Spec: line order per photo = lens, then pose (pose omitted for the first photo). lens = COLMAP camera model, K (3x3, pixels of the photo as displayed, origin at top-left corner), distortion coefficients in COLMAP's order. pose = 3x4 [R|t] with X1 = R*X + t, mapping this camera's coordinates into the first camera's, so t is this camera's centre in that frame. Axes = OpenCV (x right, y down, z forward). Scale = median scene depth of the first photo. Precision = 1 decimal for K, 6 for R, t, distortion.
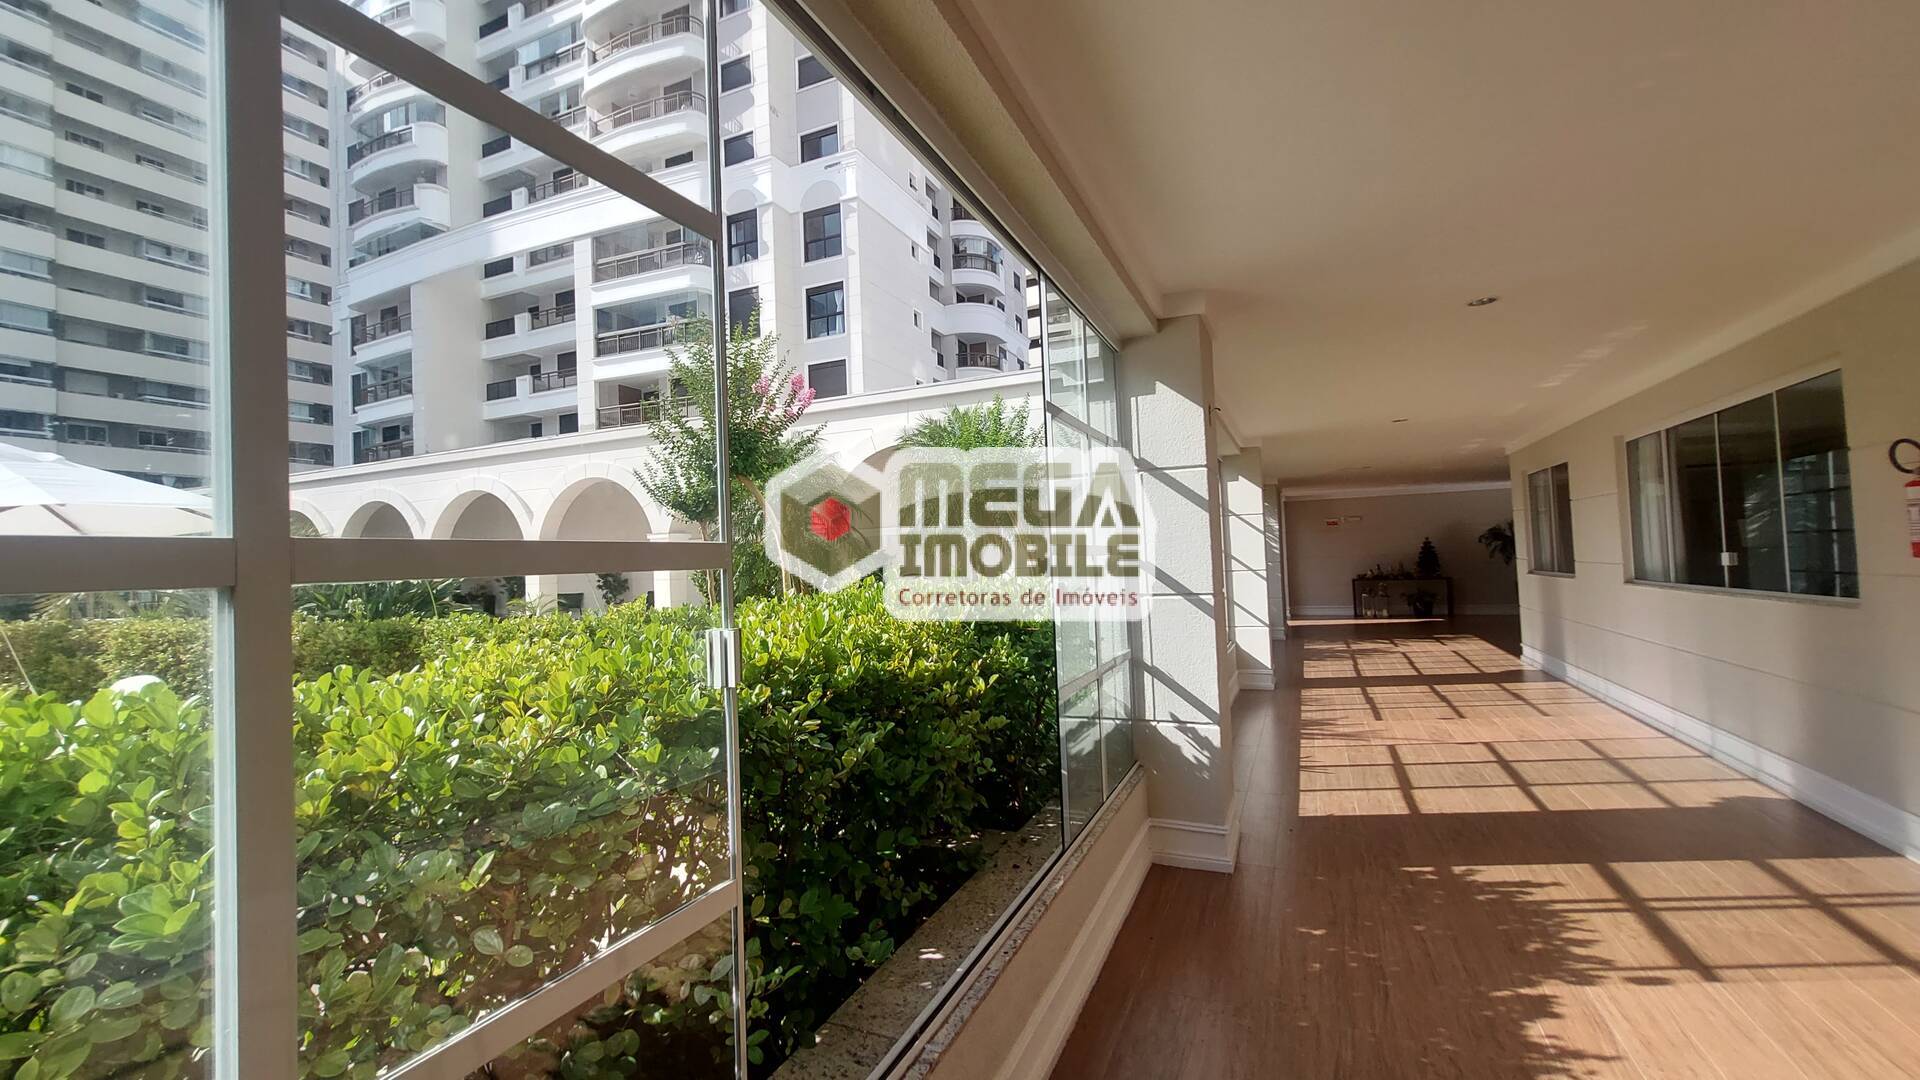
lens RADIAL K [[758.8, 0, 959.4], [0, 758.8, 539.9], [0, 0, 1]] dist [-0.006982, 0.001084]
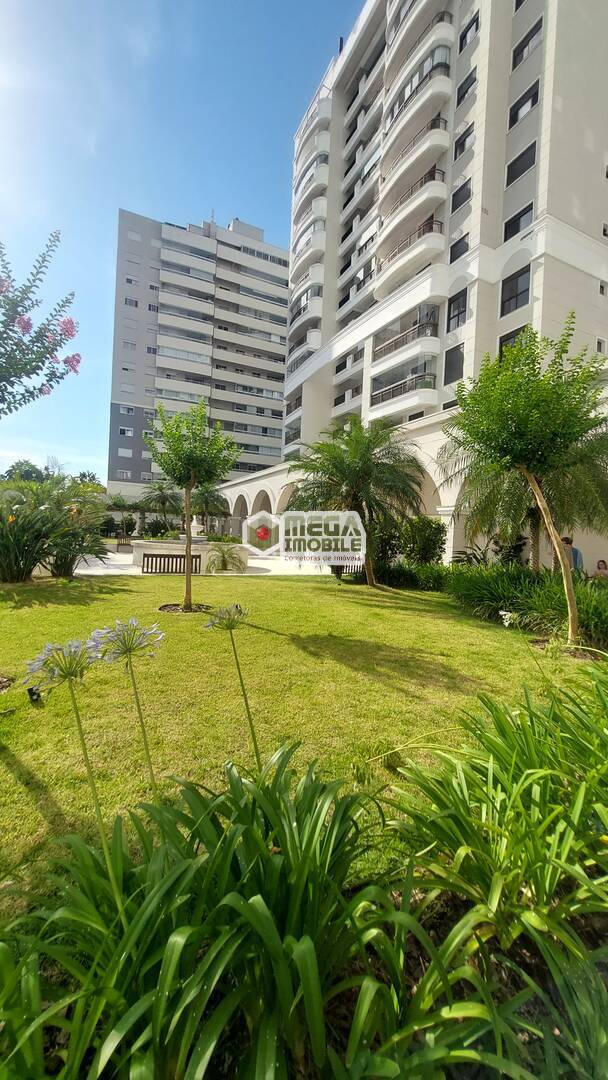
lens RADIAL K [[429.2, 0, 304.5], [0, 429.2, 537.8], [0, 0, 1]] dist [-0.003628, -0.000362]
pose [[0.753014, 0.083762, -0.652652, 0.062609], [-0.059315, 0.996467, 0.059451, 0.002958], [0.655326, -0.006056, 0.755322, 0.173764]]
